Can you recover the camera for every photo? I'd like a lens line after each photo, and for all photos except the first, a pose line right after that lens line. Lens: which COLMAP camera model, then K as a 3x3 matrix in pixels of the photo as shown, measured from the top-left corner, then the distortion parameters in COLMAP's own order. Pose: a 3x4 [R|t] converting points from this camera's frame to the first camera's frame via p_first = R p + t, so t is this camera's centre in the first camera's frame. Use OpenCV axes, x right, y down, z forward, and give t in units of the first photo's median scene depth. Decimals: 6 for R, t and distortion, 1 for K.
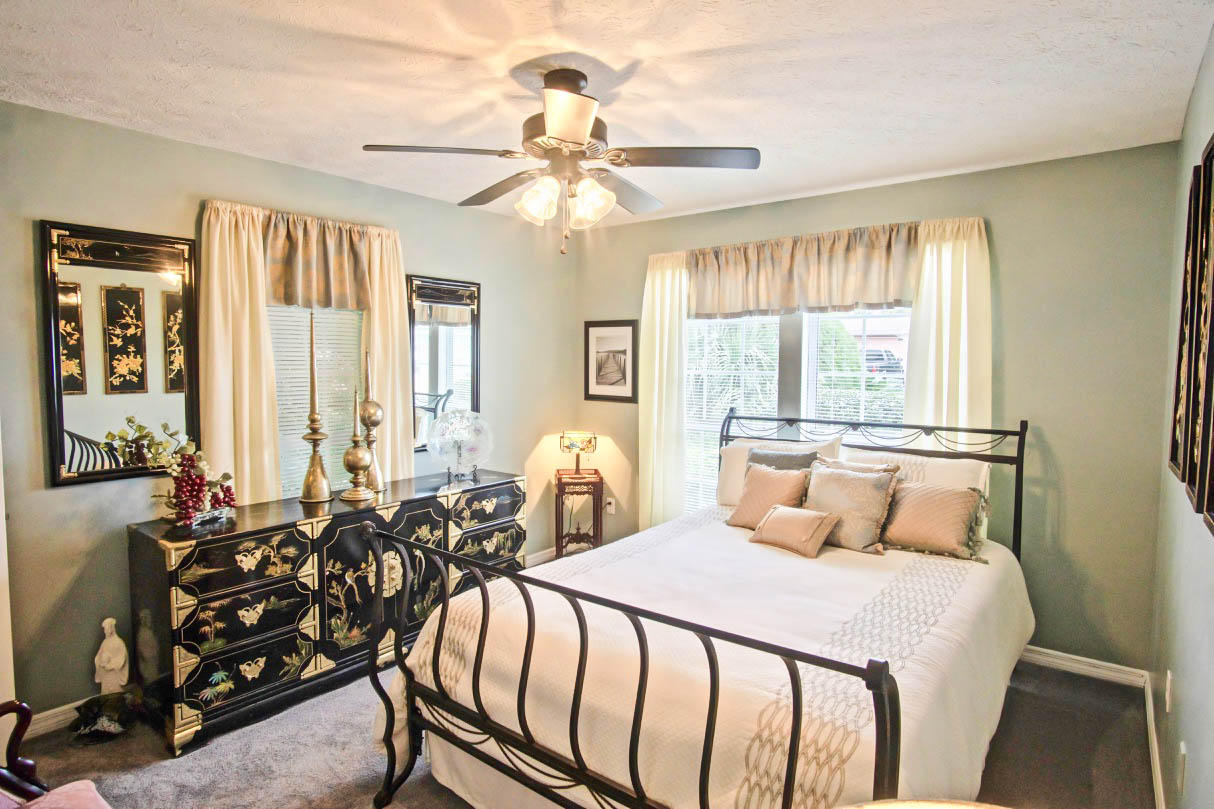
lens RADIAL K [[649.2, 0, 607.0], [0, 649.2, 404.5], [0, 0, 1]] dist [-0.050534, 0.000532]
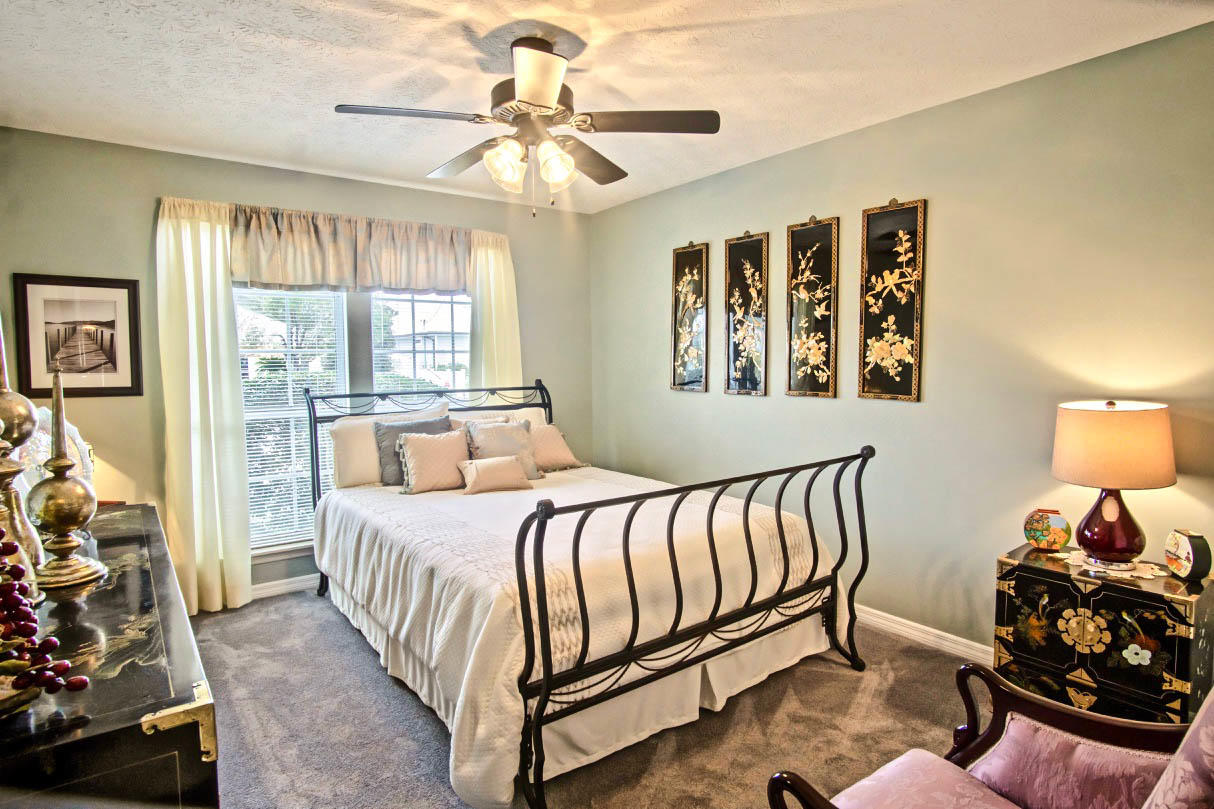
lens RADIAL K [[649.2, 0, 607.0], [0, 649.2, 404.5], [0, 0, 1]] dist [-0.050534, 0.000532]
pose [[0.251383, -0.071037, 0.965277, -0.603445], [0.074478, 0.995766, 0.053884, 0.011558], [-0.965018, 0.058346, 0.255609, 0.366908]]
